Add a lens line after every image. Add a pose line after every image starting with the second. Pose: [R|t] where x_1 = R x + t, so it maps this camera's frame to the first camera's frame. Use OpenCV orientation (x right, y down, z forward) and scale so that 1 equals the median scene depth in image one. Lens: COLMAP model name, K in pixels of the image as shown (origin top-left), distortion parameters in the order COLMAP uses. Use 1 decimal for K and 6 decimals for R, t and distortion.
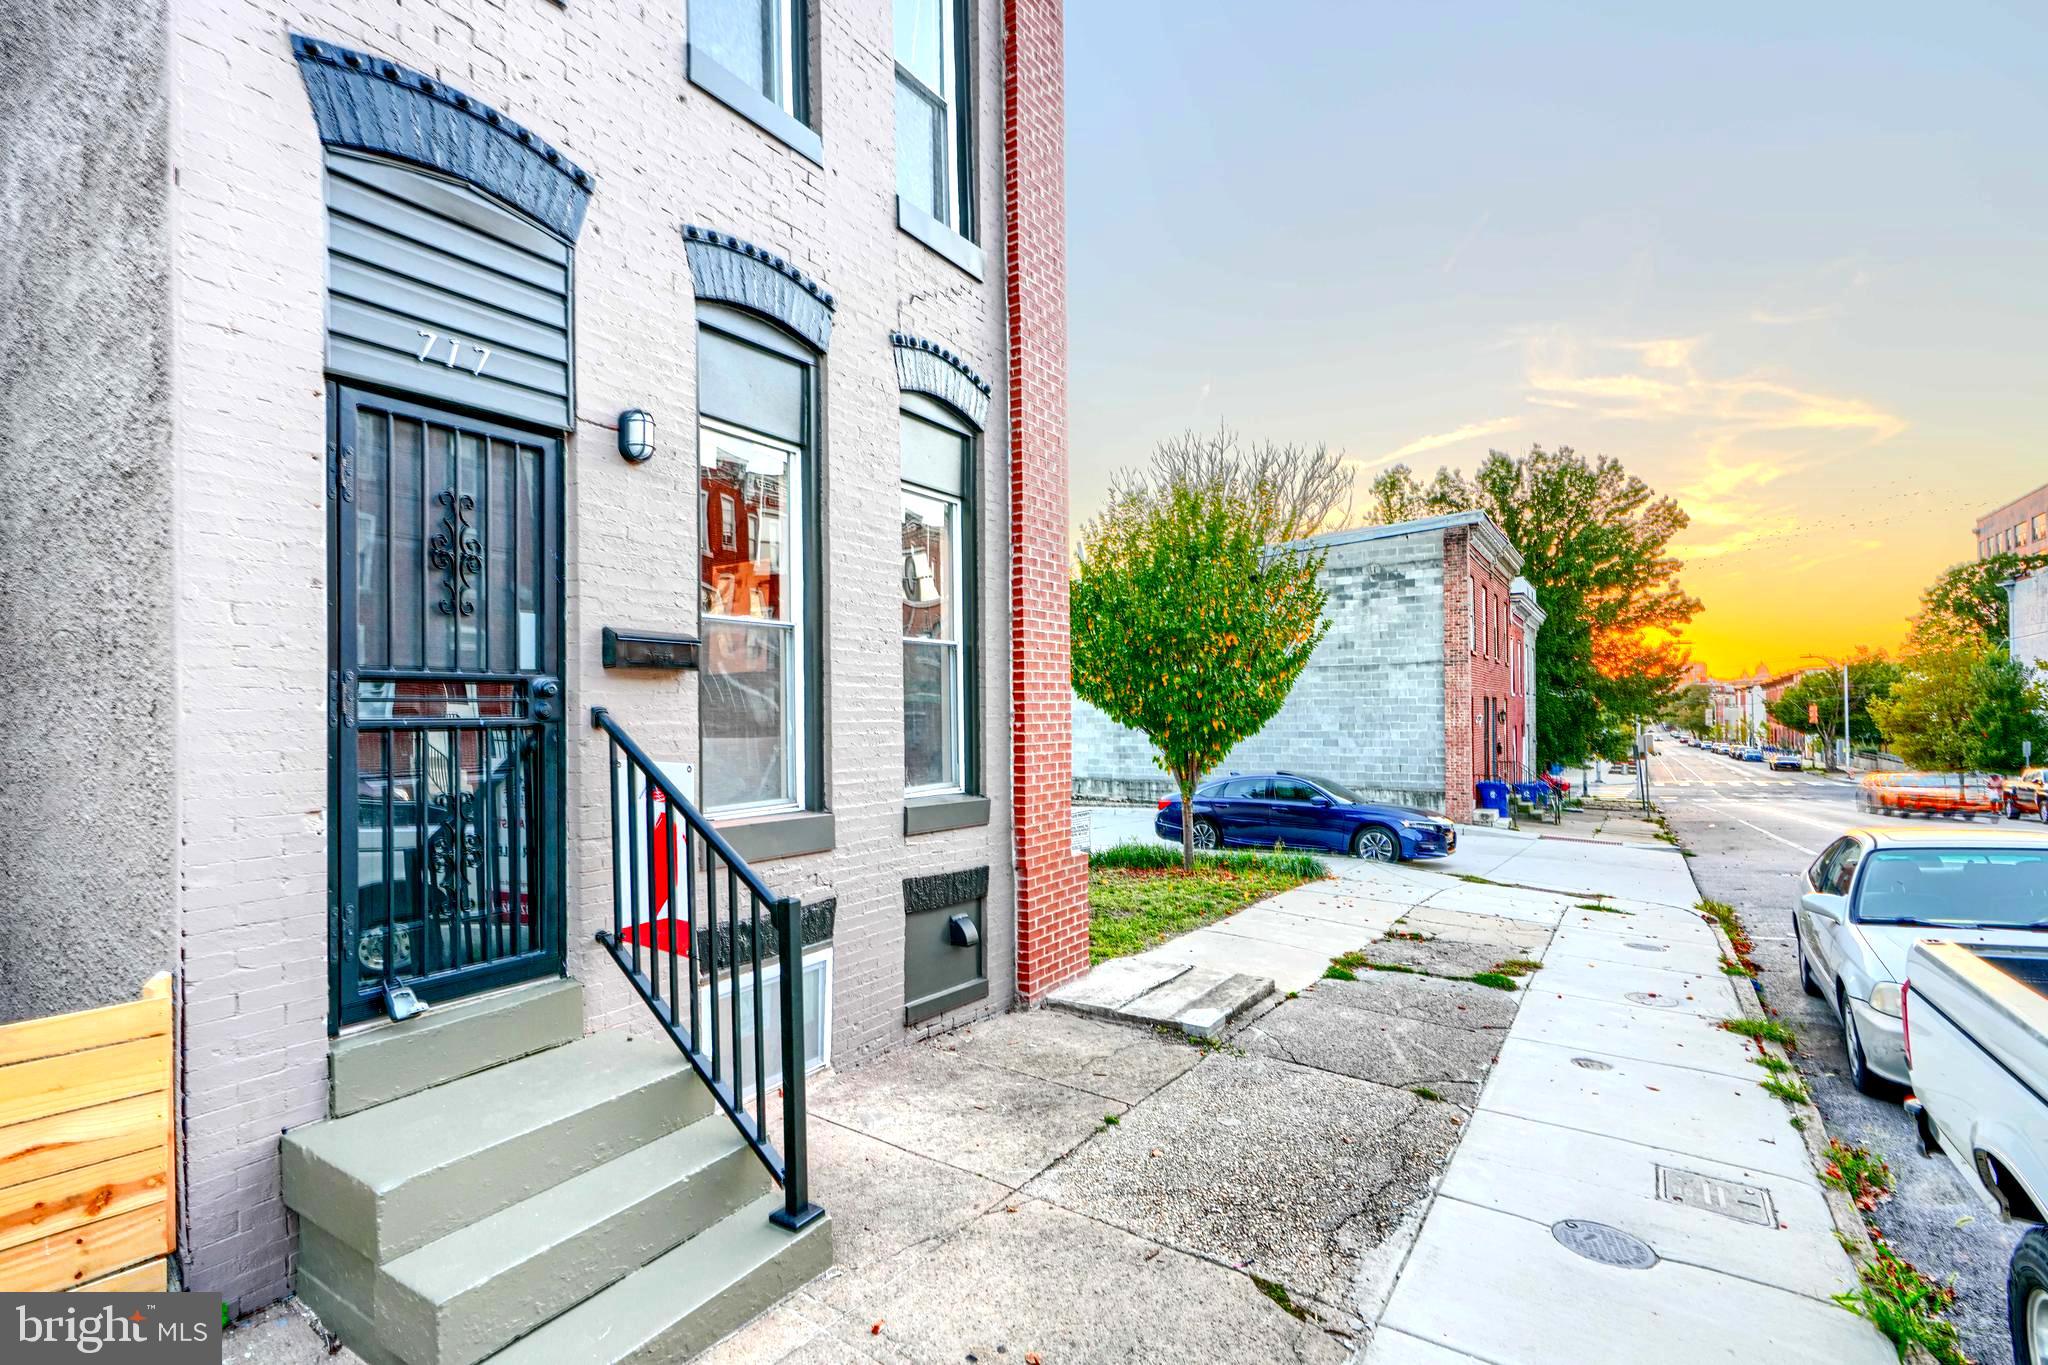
lens RADIAL K [[932.4, 0, 1018.0], [0, 932.4, 695.2], [0, 0, 1]] dist [0.002127, 0.000143]
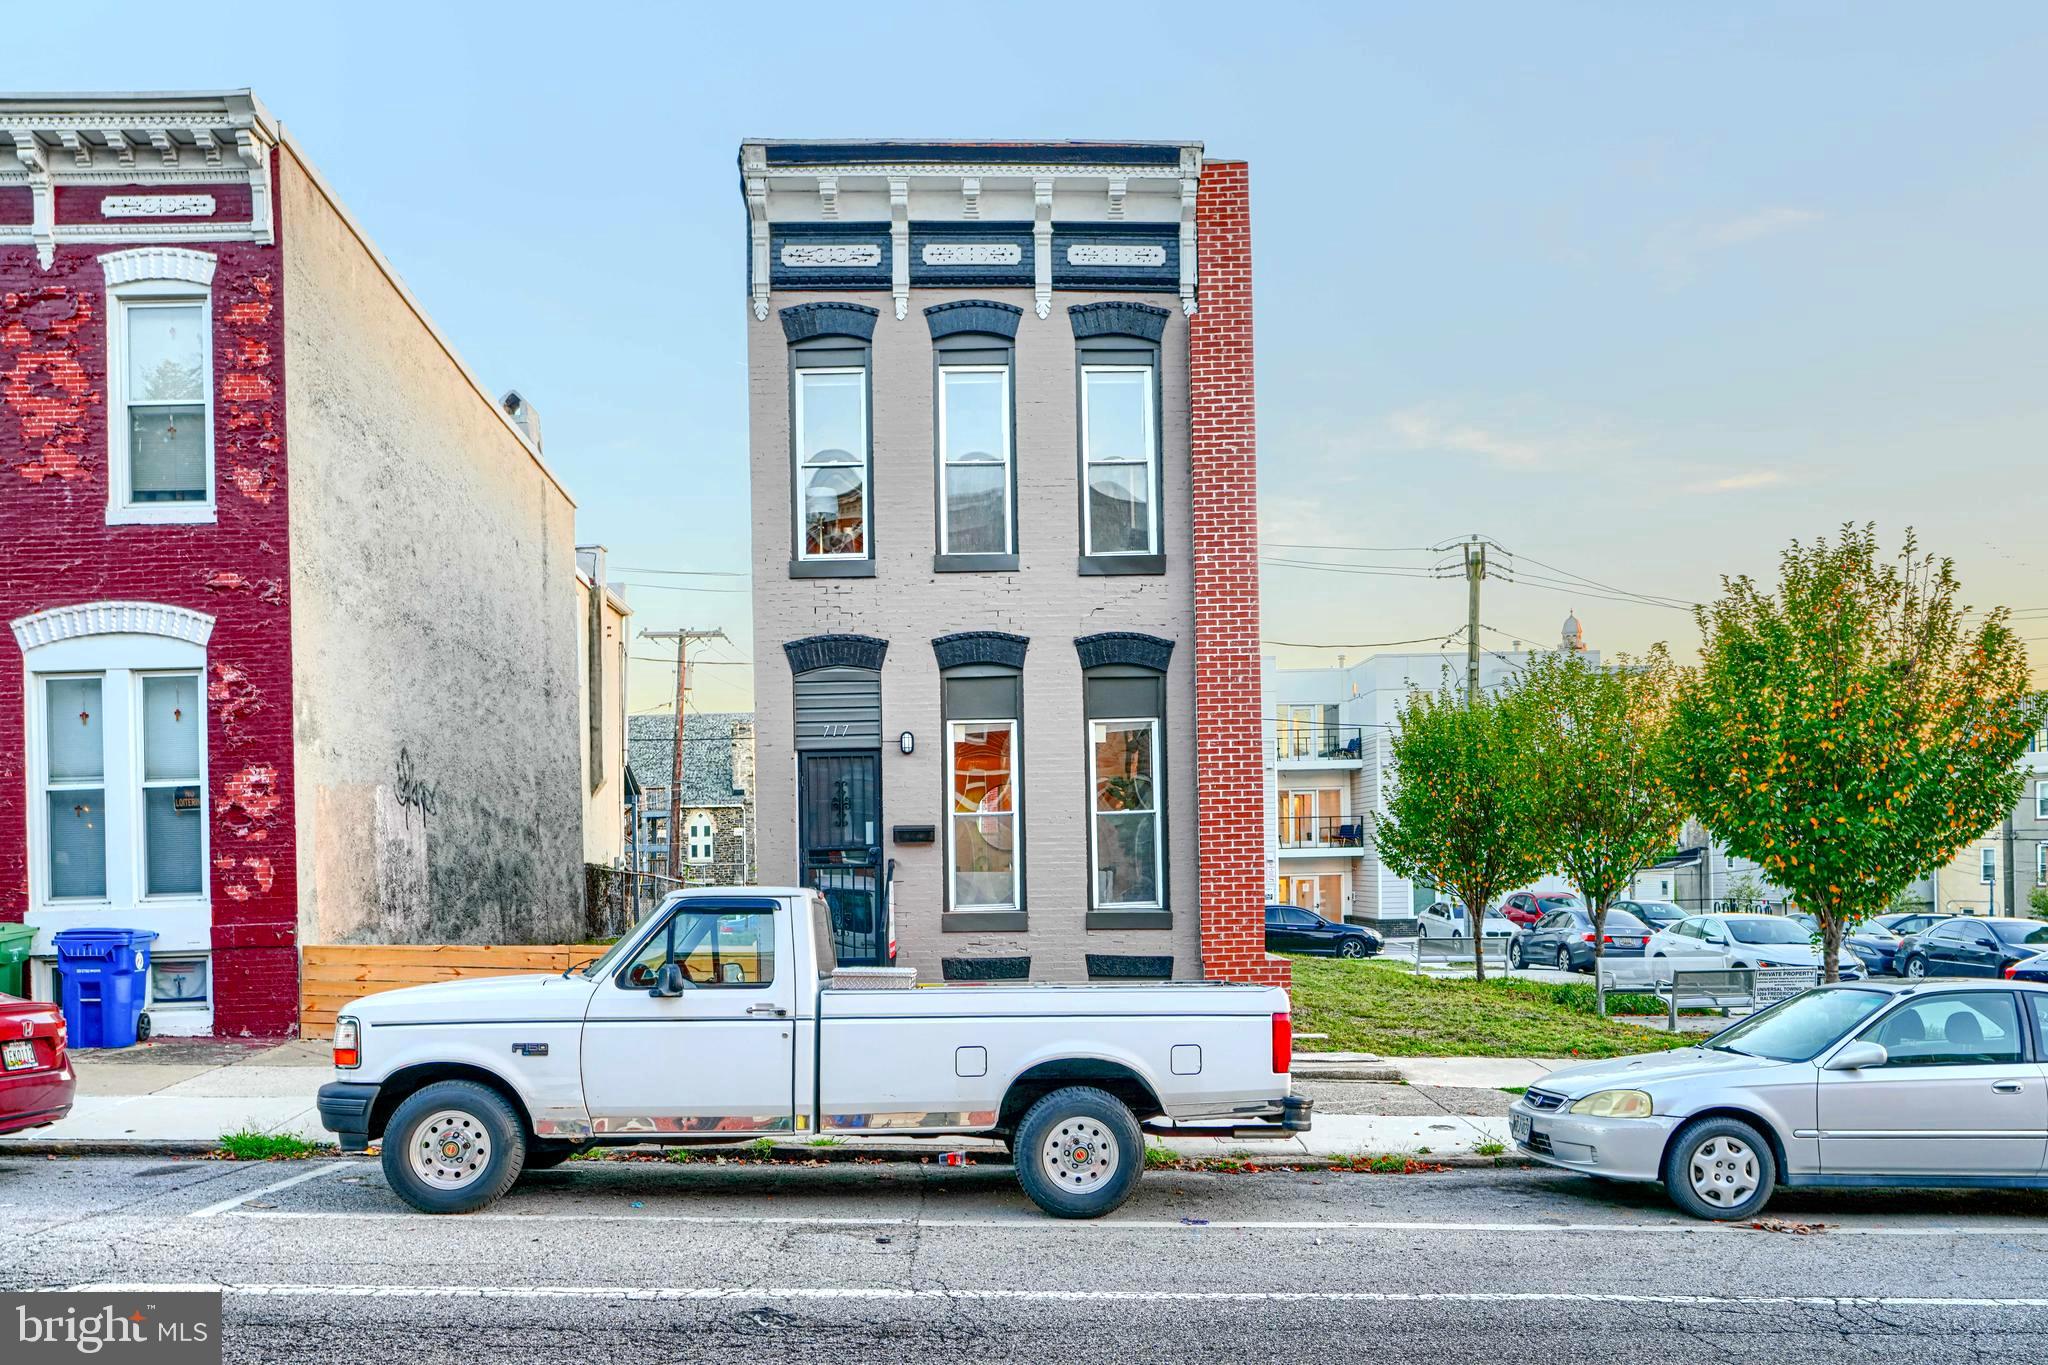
lens RADIAL K [[1469.6, 0, 1017.6], [0, 1469.6, 849.1], [0, 0, 1]] dist [-0.001141, -0.000556]
pose [[0.569882, -0.006624, -0.821700, 2.730350], [0.033992, 0.999302, 0.015520, -0.058090], [0.821023, -0.036776, 0.569710, -0.863335]]
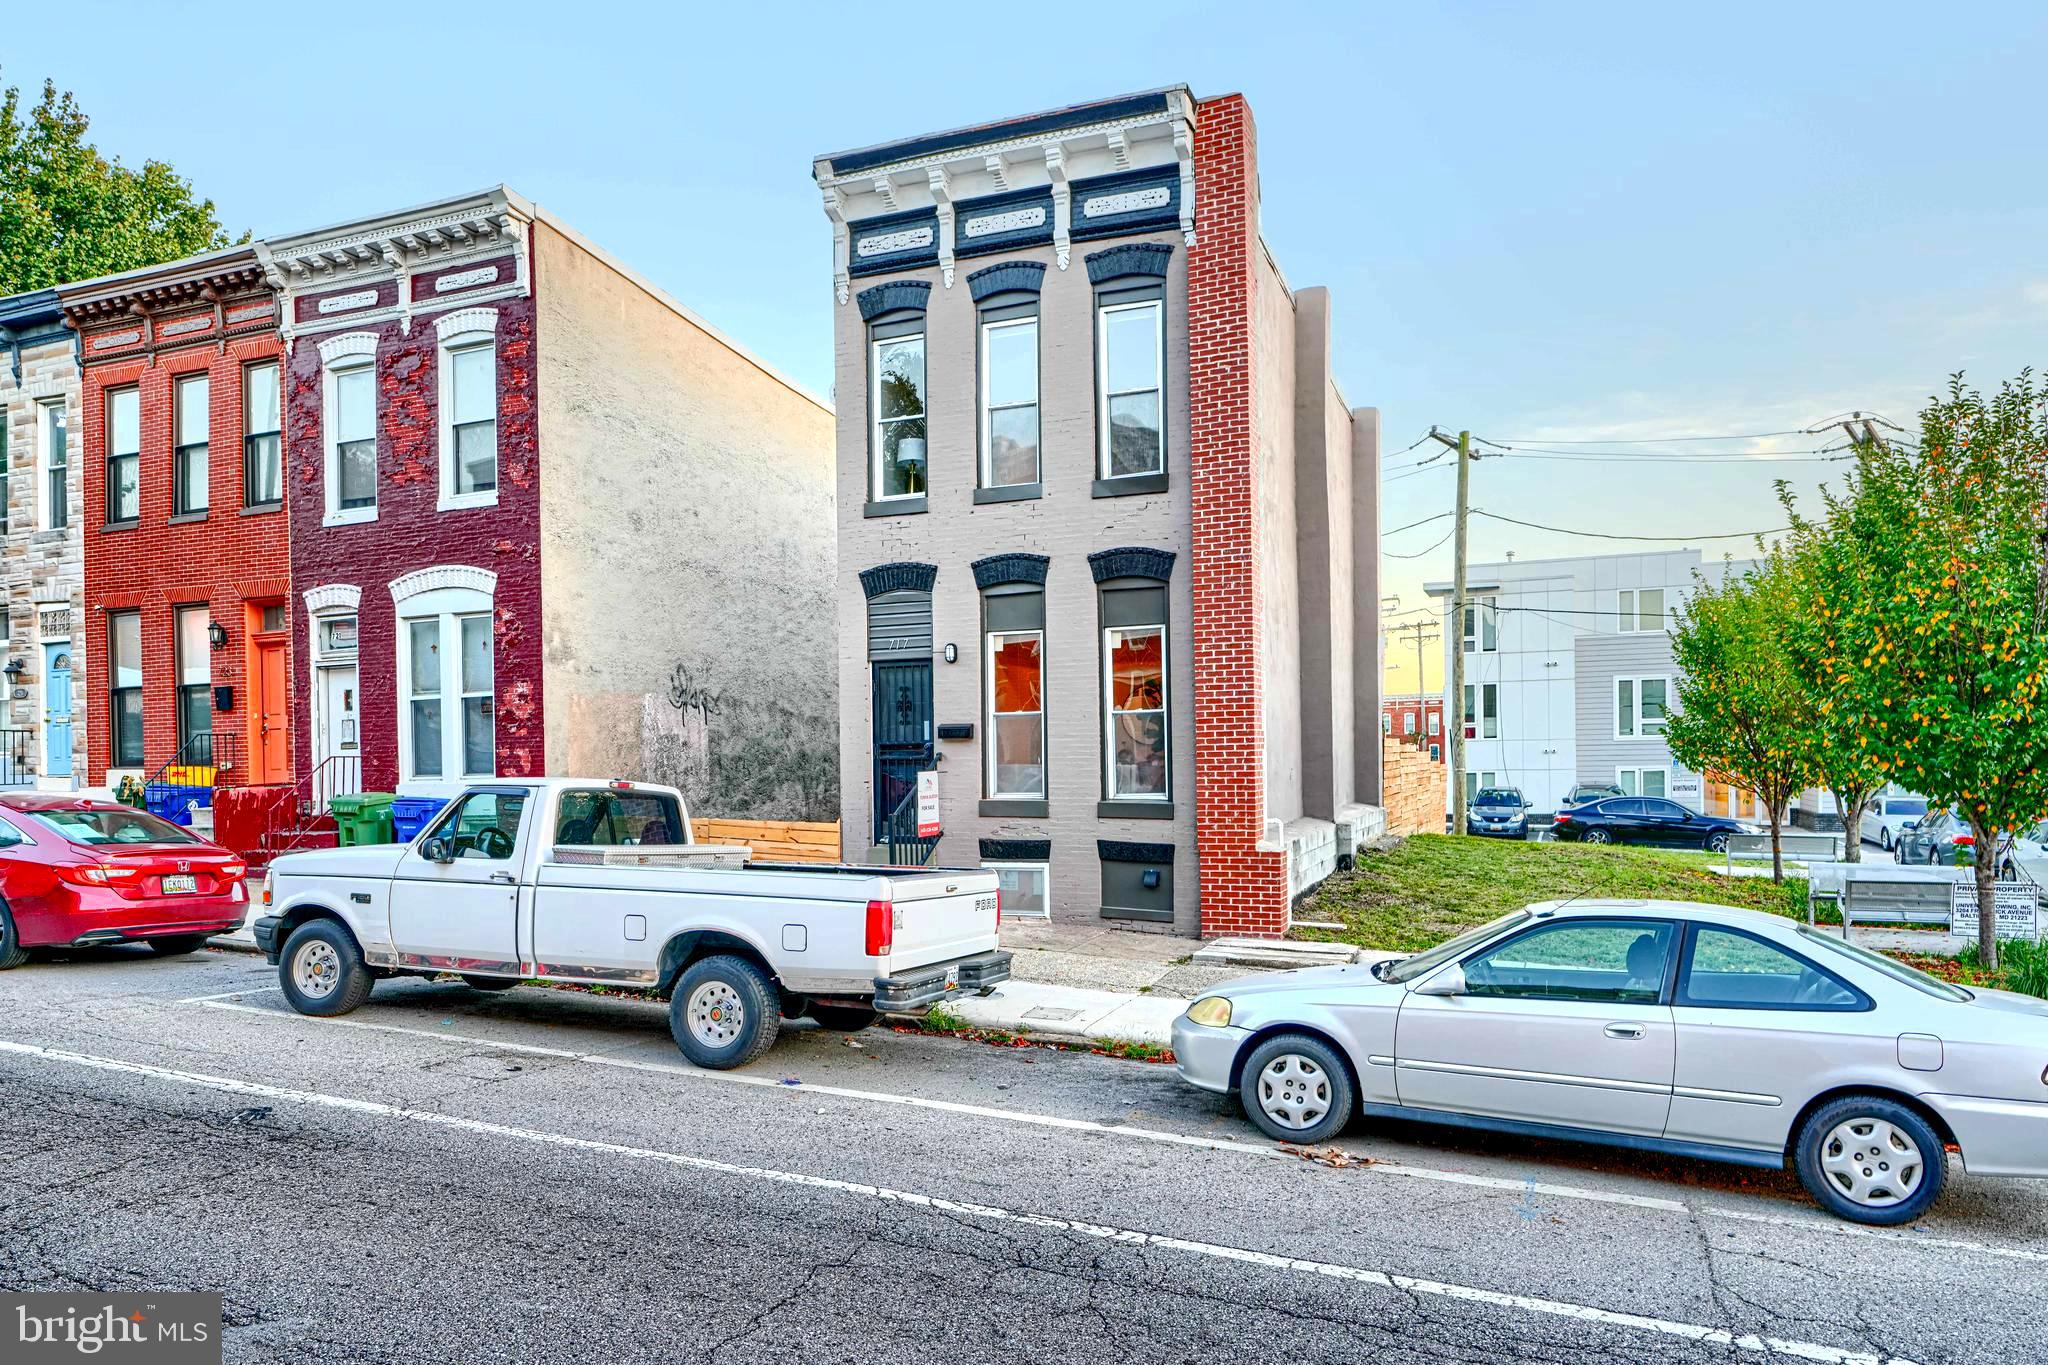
lens RADIAL K [[1259.4, 0, 1027.4], [0, 1259.4, 752.1], [0, 0, 1]] dist [-0.000776, -0.000117]
pose [[0.204071, 0.005961, -0.978938, 3.183809], [0.034722, 0.999308, 0.013323, -0.029255], [0.978340, -0.036709, 0.203723, 0.454064]]
